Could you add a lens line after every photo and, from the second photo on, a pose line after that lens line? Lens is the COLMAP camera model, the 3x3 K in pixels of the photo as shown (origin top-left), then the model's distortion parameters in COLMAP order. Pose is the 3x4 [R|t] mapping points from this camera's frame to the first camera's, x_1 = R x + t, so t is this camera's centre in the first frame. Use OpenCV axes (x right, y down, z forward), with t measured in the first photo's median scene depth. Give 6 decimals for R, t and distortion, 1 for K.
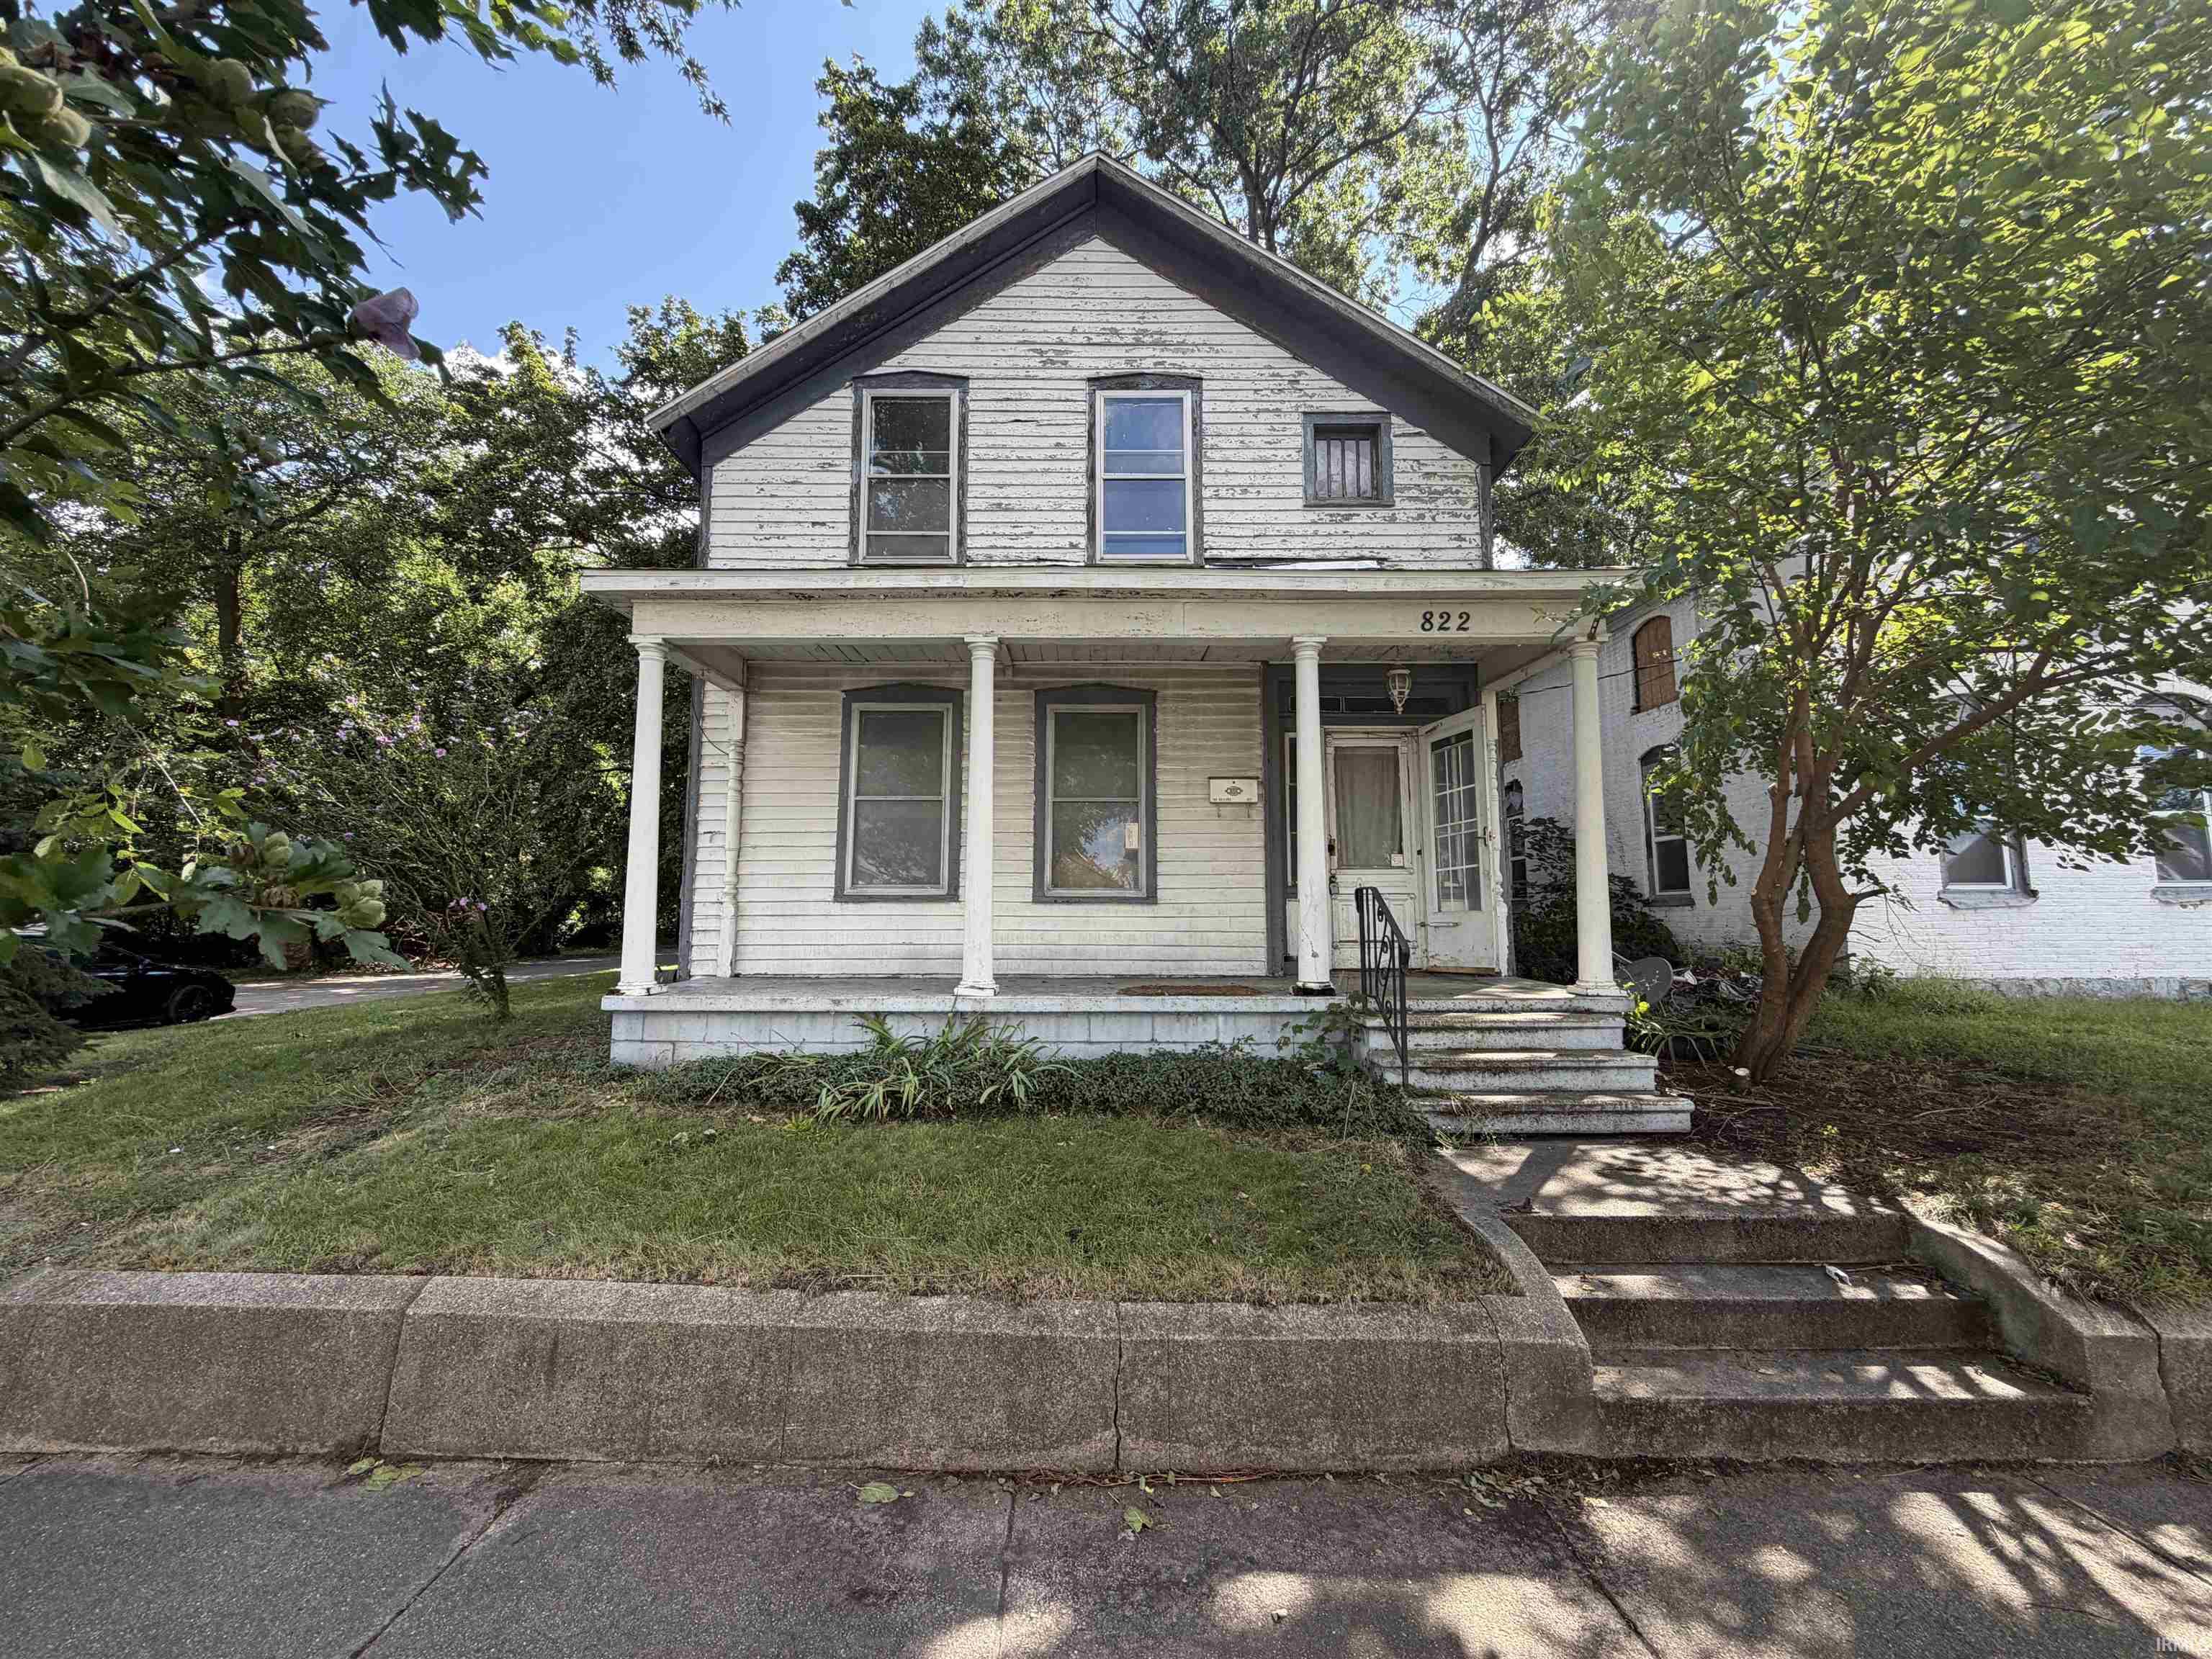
lens RADIAL K [[890.6, 0, 1101.1], [0, 890.6, 832.1], [0, 0, 1]] dist [-0.003438, -0.000057]
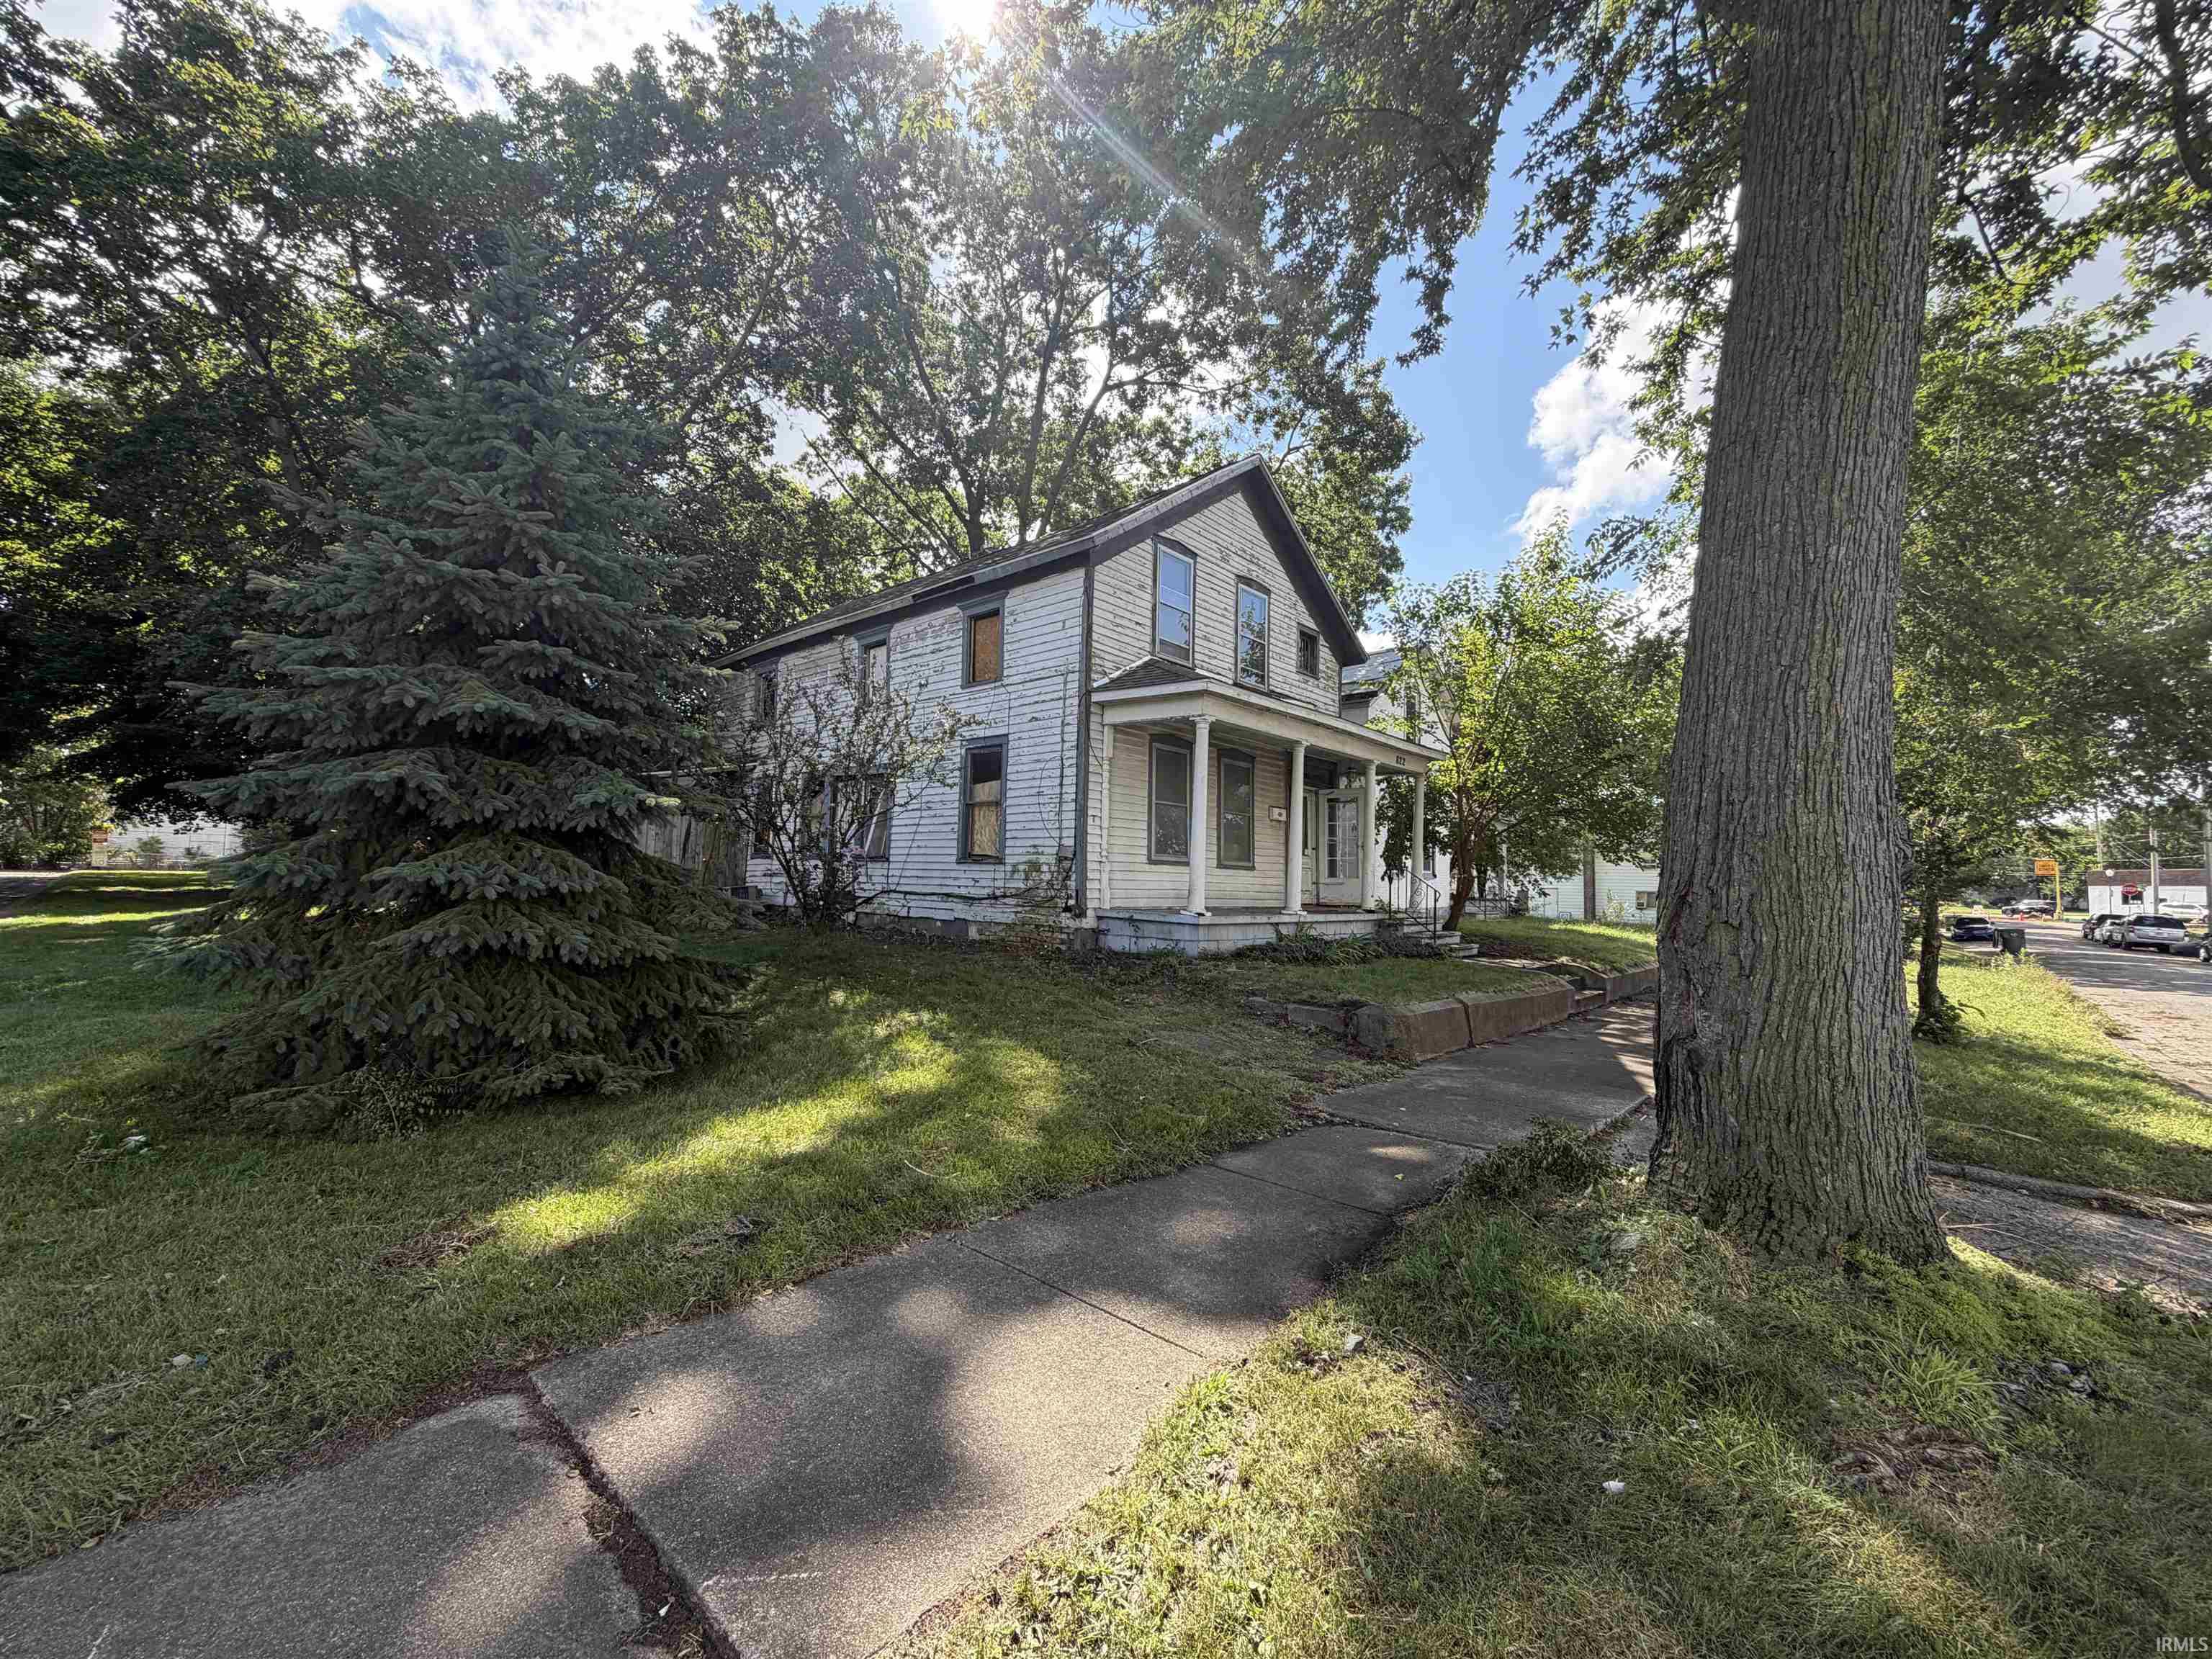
lens RADIAL K [[890.6, 0, 1117.2], [0, 890.6, 828.7], [0, 0, 1]] dist [-0.003438, -0.000057]
pose [[0.664731, 0.061917, 0.744513, -1.497043], [-0.107960, 0.994060, 0.013721, -0.002651], [-0.739241, -0.089499, 0.667467, -0.059565]]
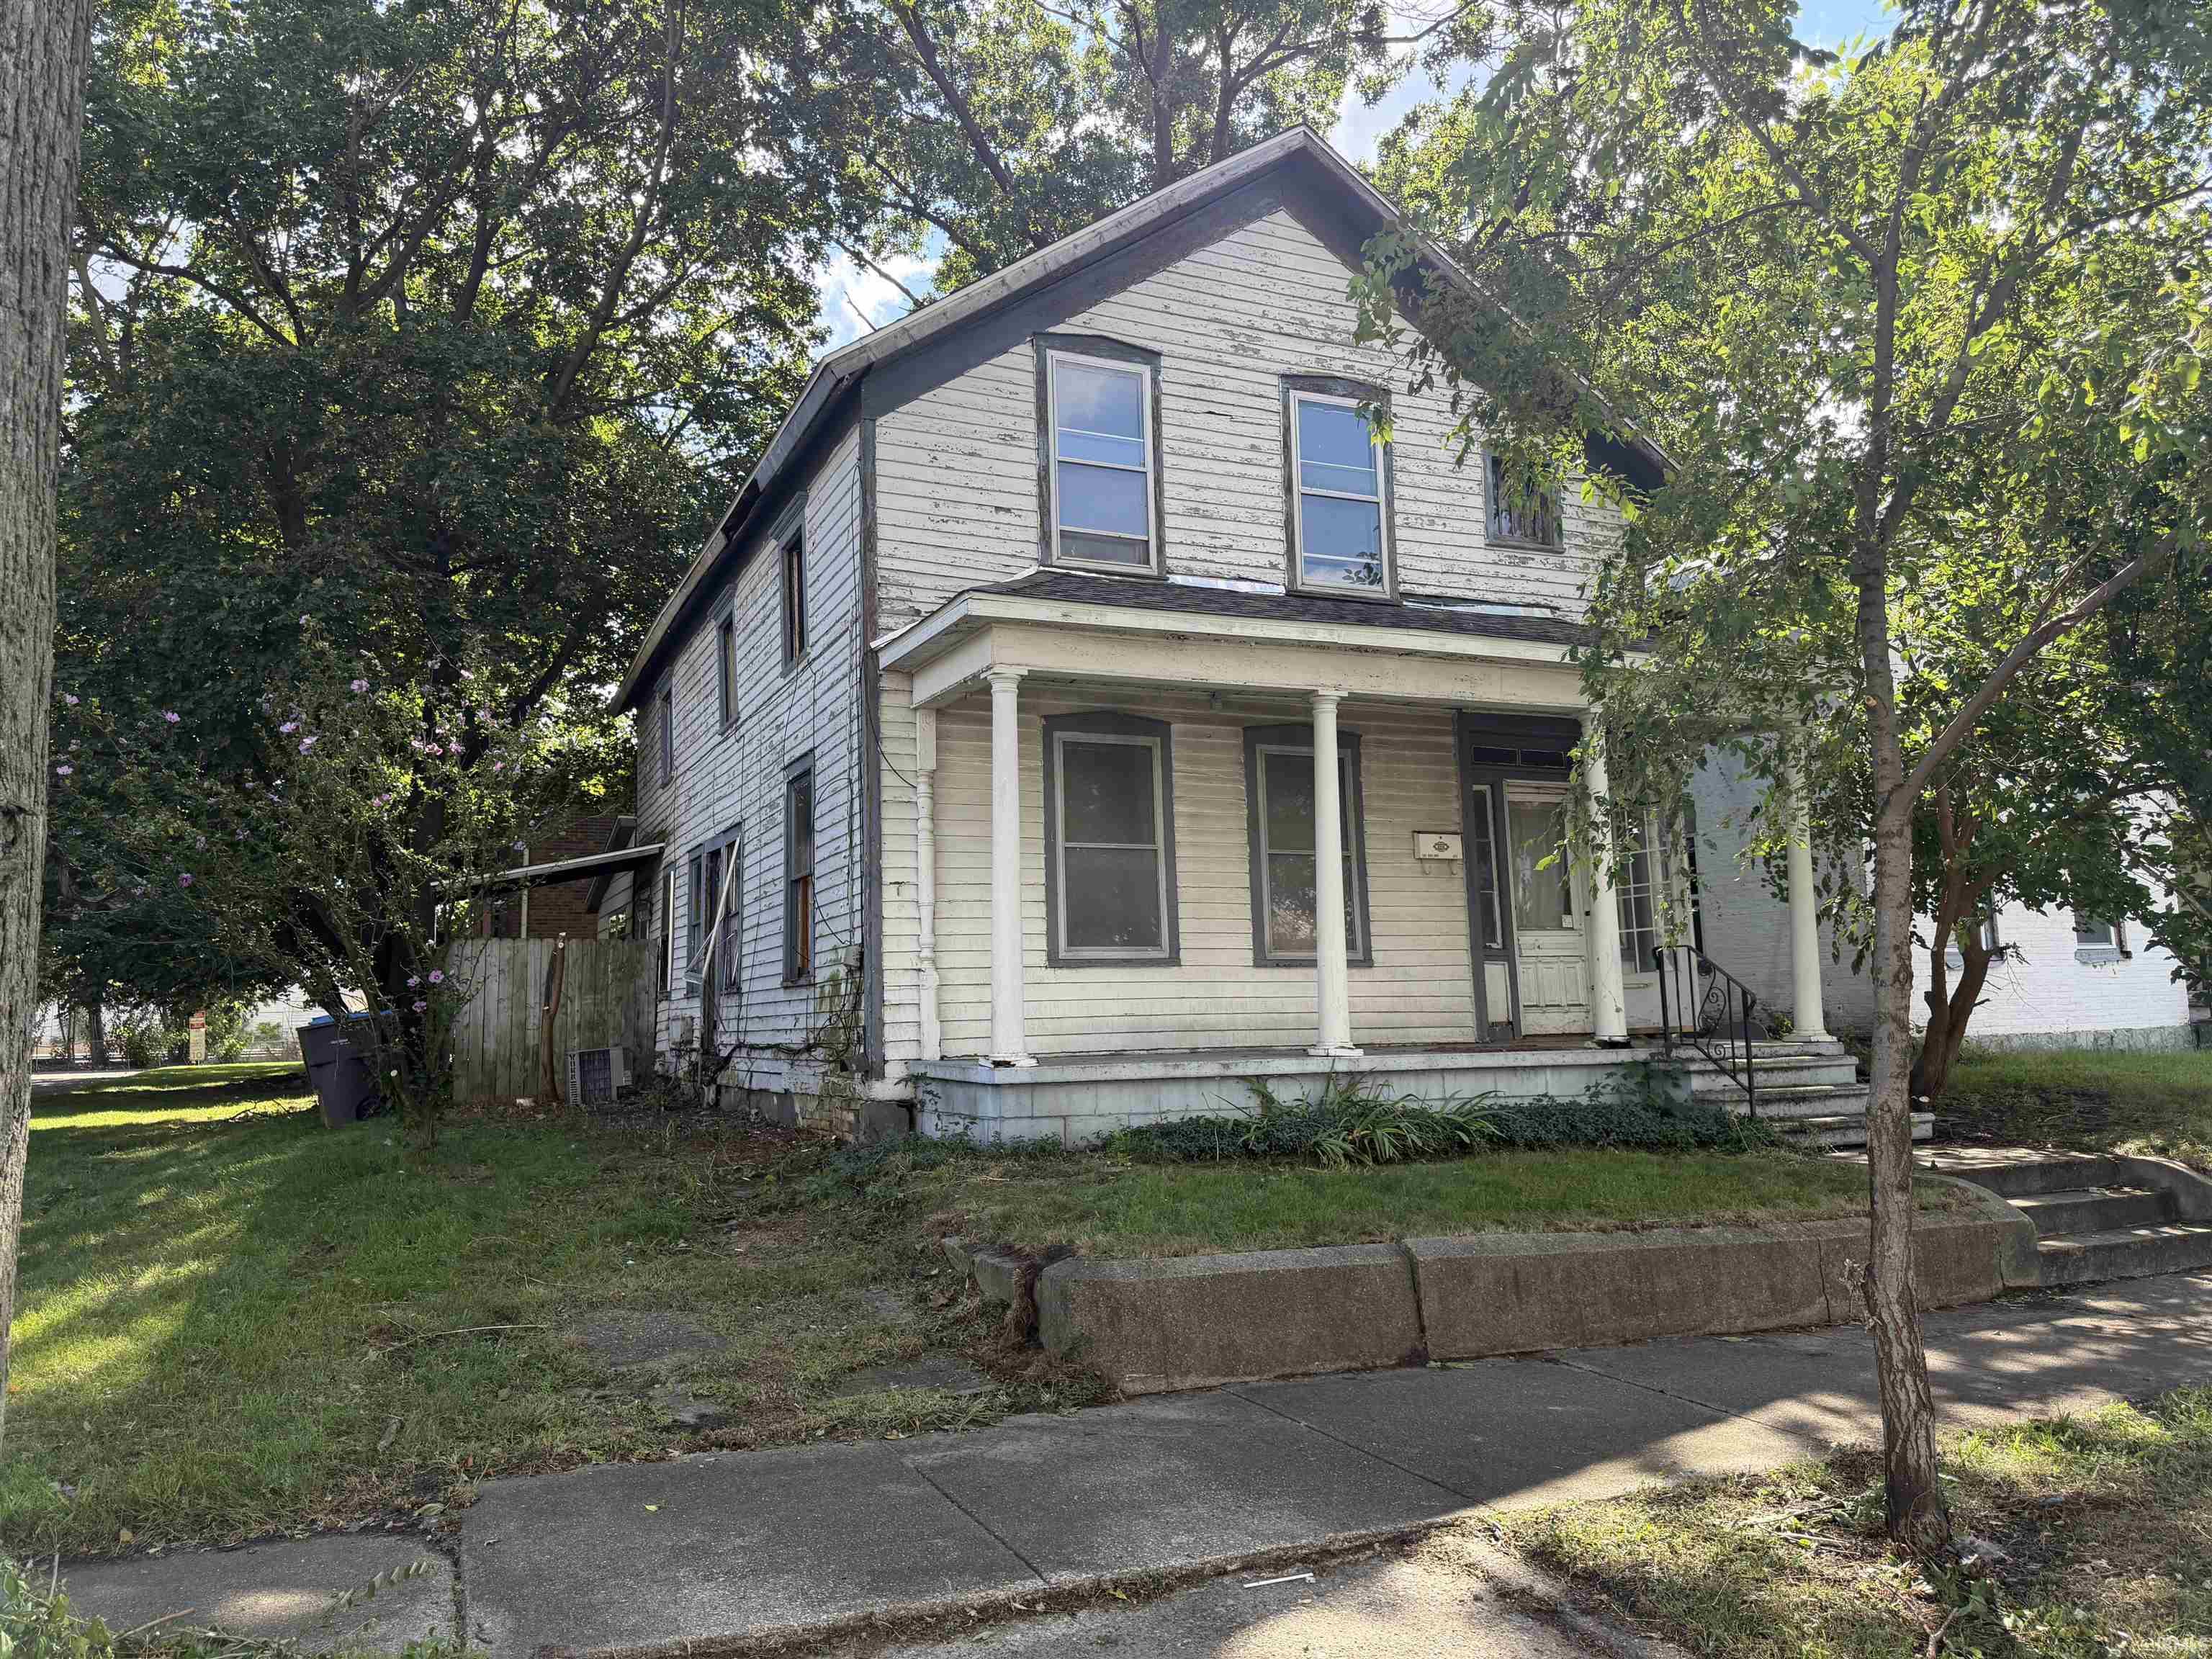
lens RADIAL K [[1558.6, 0, 1108.2], [0, 1558.6, 846.8], [0, 0, 1]] dist [0.053330, -0.018197]
pose [[0.918250, 0.022950, 0.395336, -0.792574], [-0.018745, 0.999719, -0.014499, -0.014791], [-0.395558, 0.005903, 0.918422, -0.366068]]
